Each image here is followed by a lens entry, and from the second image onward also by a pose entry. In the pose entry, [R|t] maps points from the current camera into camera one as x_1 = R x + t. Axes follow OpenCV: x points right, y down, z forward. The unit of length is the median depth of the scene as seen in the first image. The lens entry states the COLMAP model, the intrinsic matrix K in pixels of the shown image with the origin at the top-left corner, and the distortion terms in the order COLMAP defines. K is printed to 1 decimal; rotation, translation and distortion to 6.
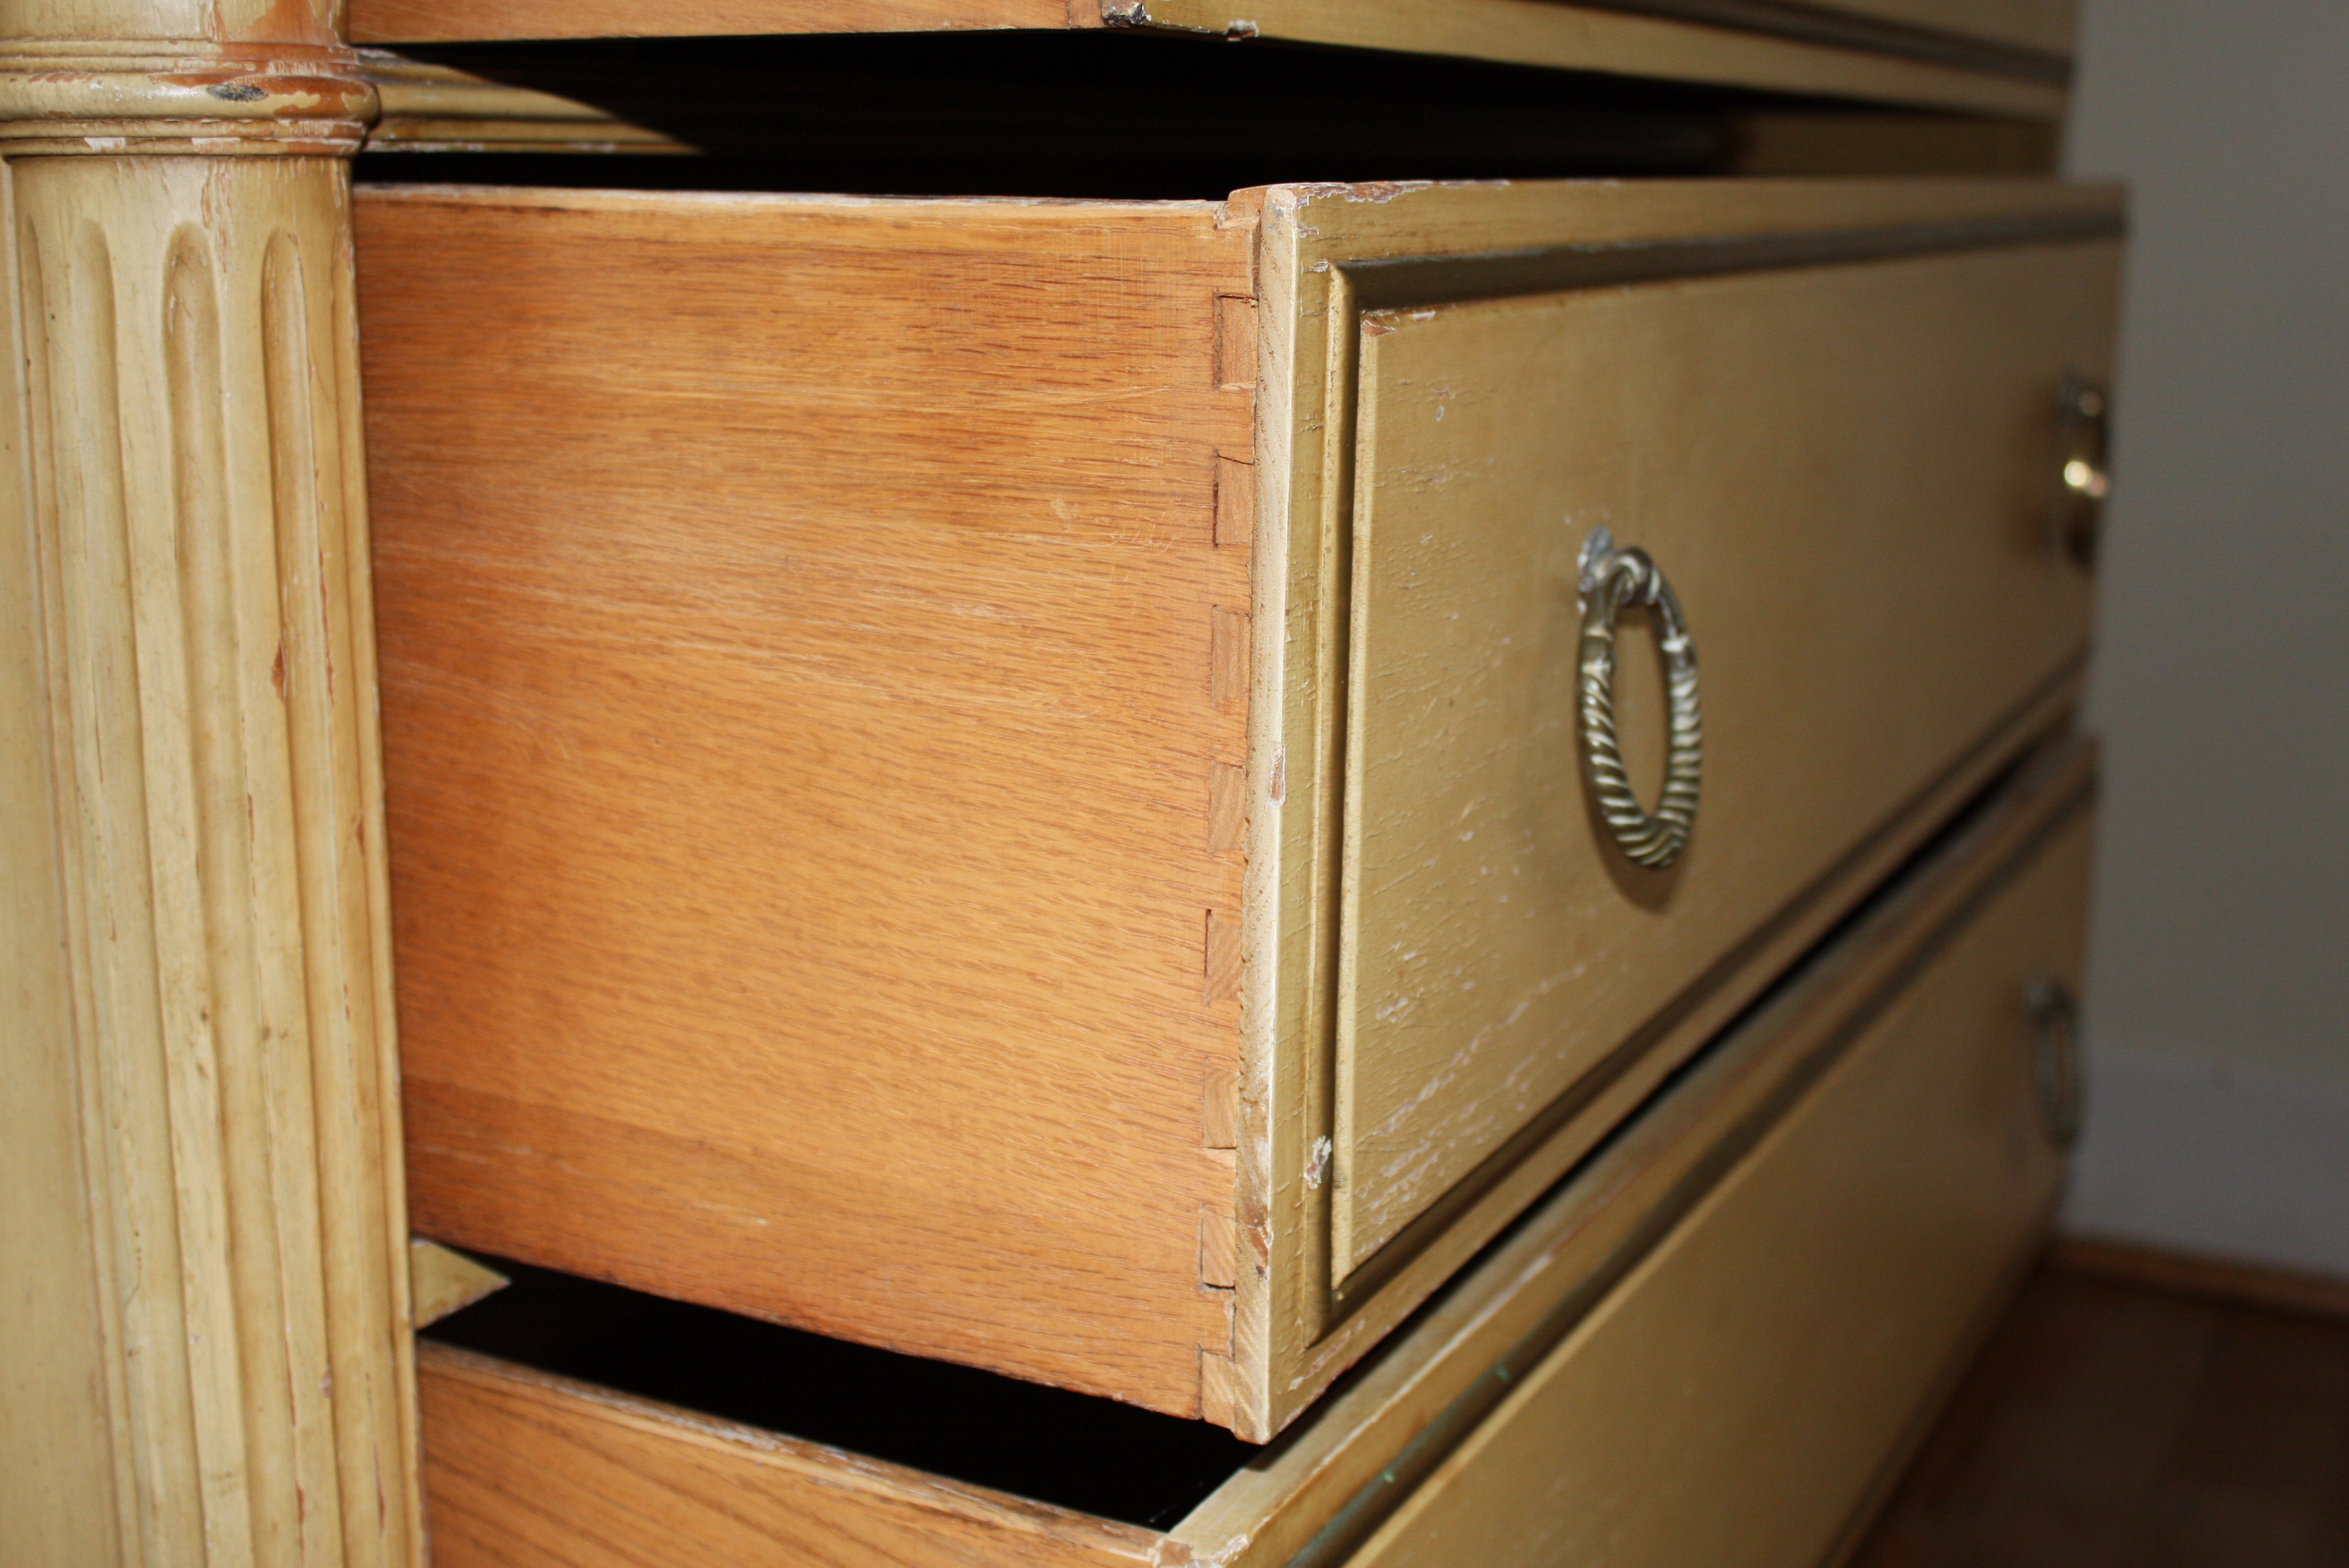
lens RADIAL K [[2814.5, 0, 1174.5], [0, 2814.5, 784.0], [0, 0, 1]] dist [-0.066849, 0.001321]
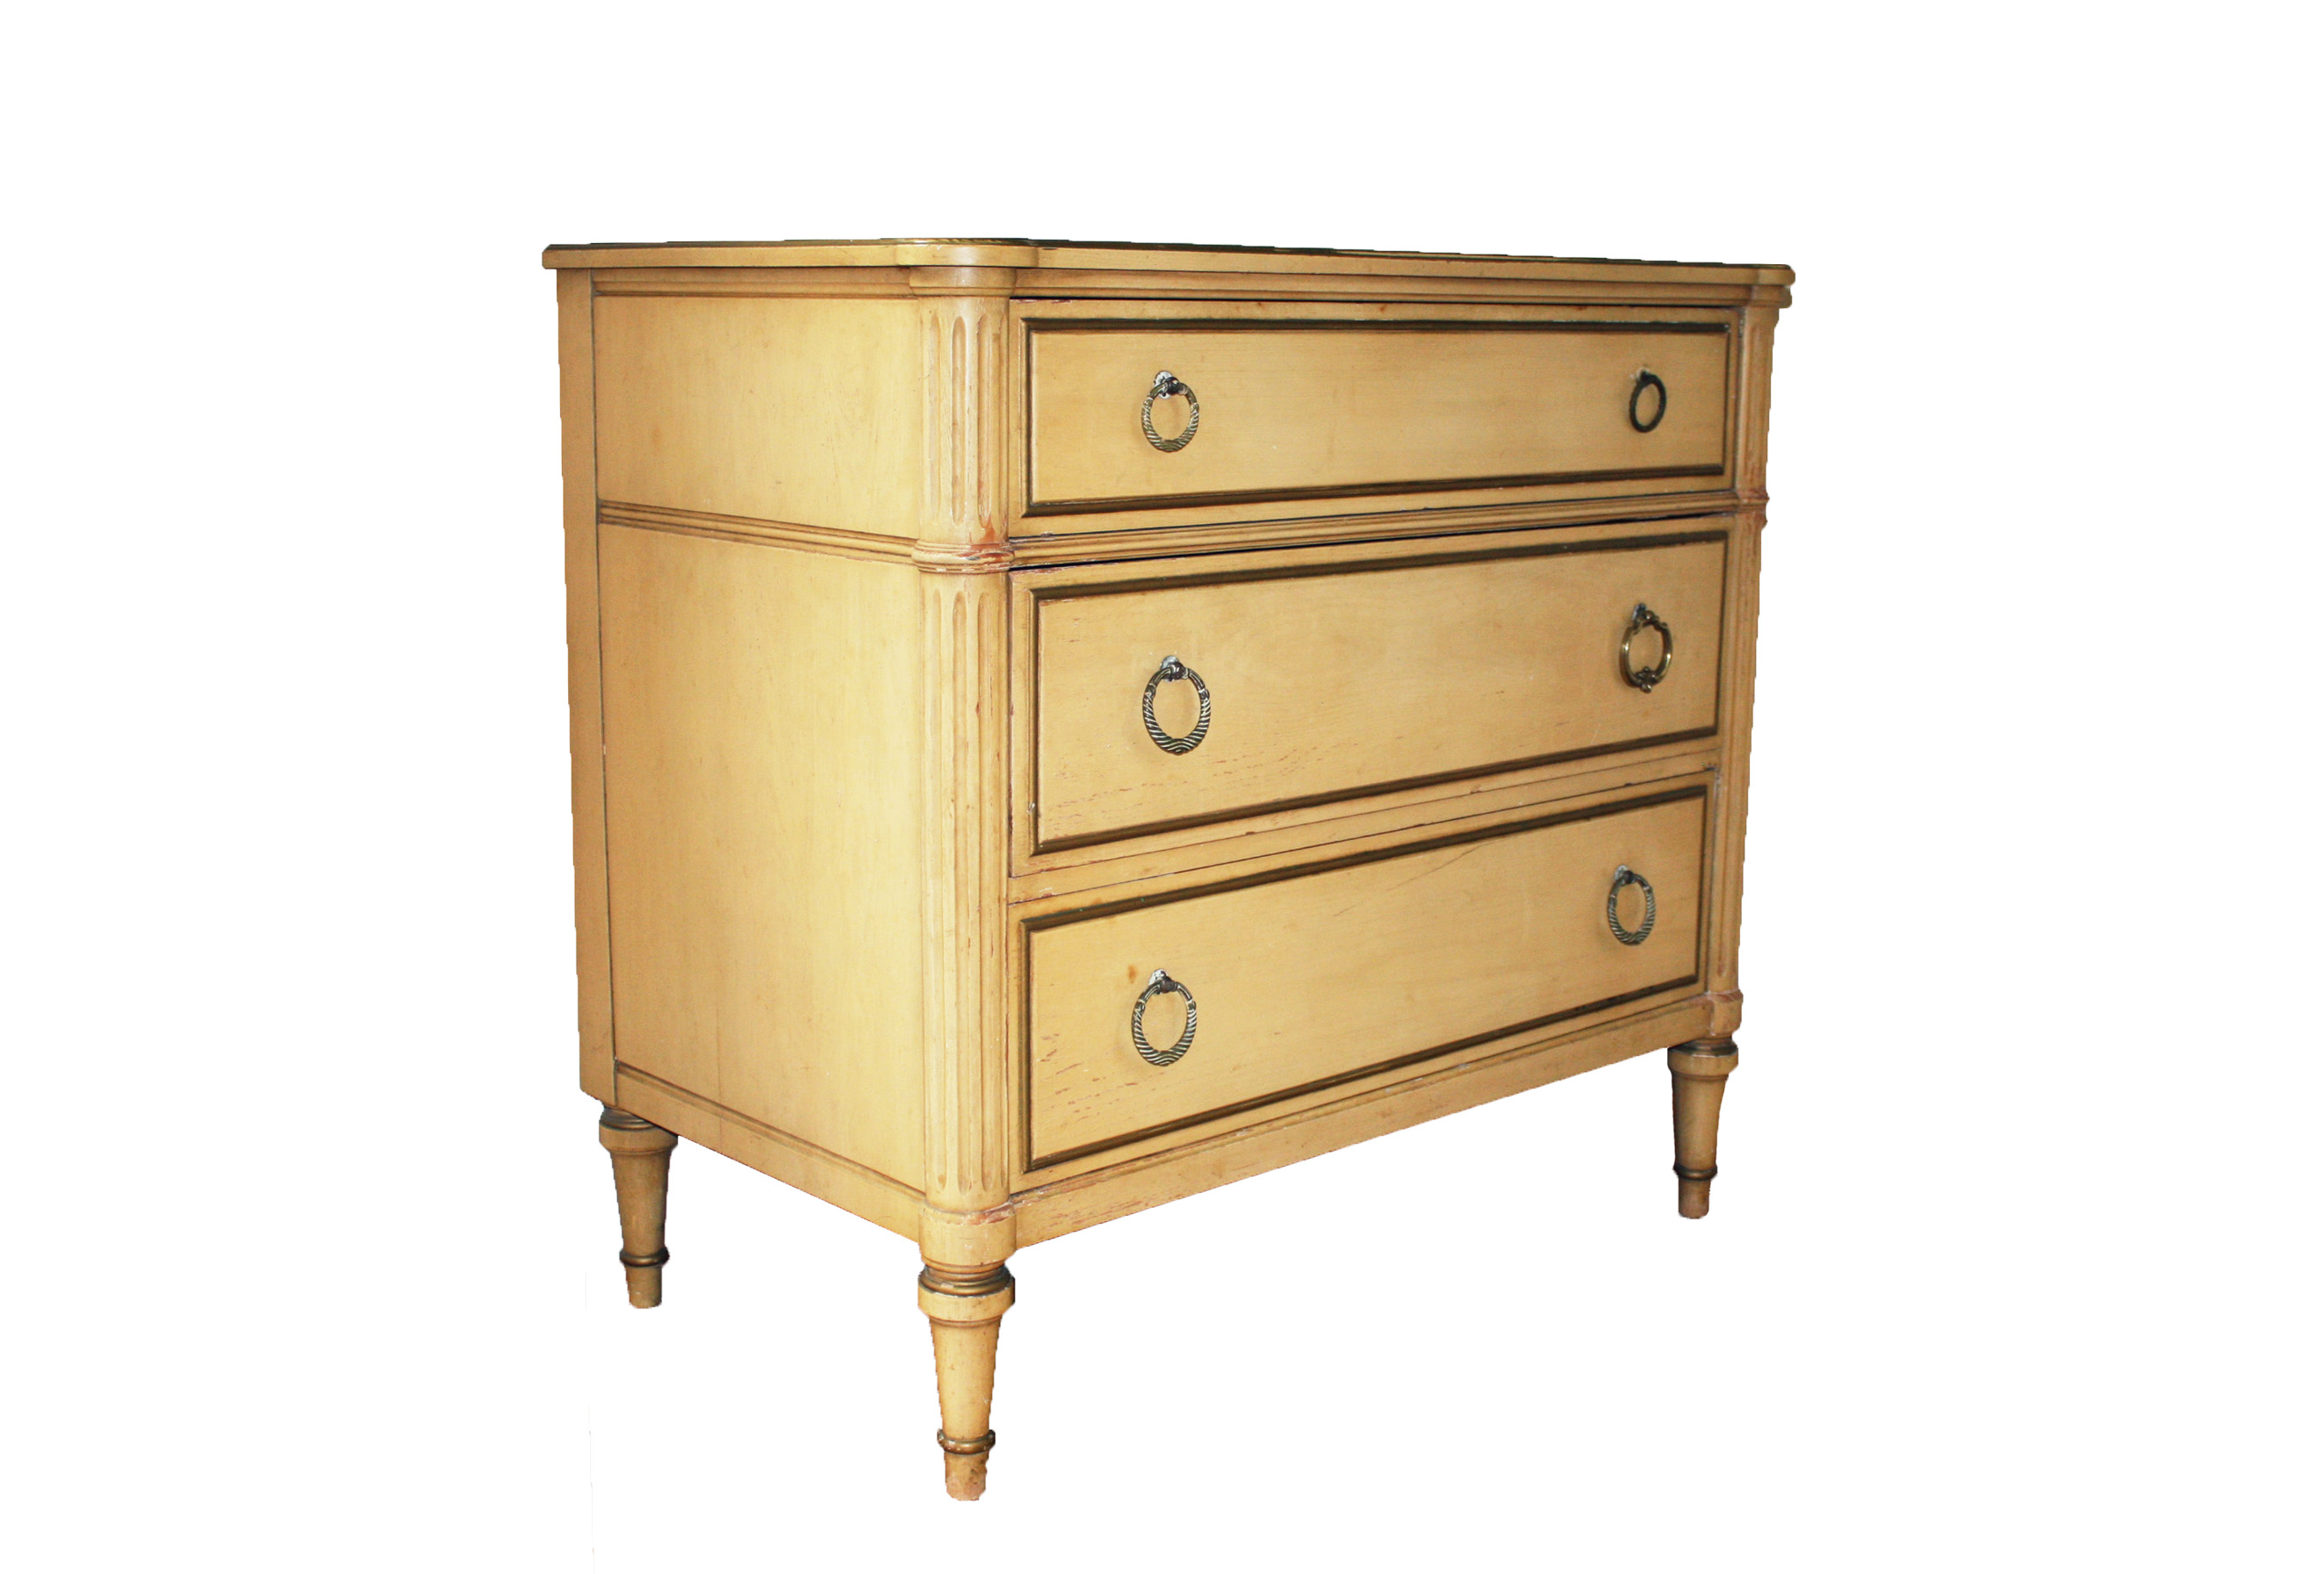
lens RADIAL K [[2485.4, 0, 1162.0], [0, 2485.4, 787.0], [0, 0, 1]] dist [0.015578, 0.005794]
pose [[0.942301, 0.061418, -0.329083, 1.011797], [-0.073043, 0.997062, -0.023066, 0.122188], [0.326700, 0.045773, 0.944019, -2.050445]]
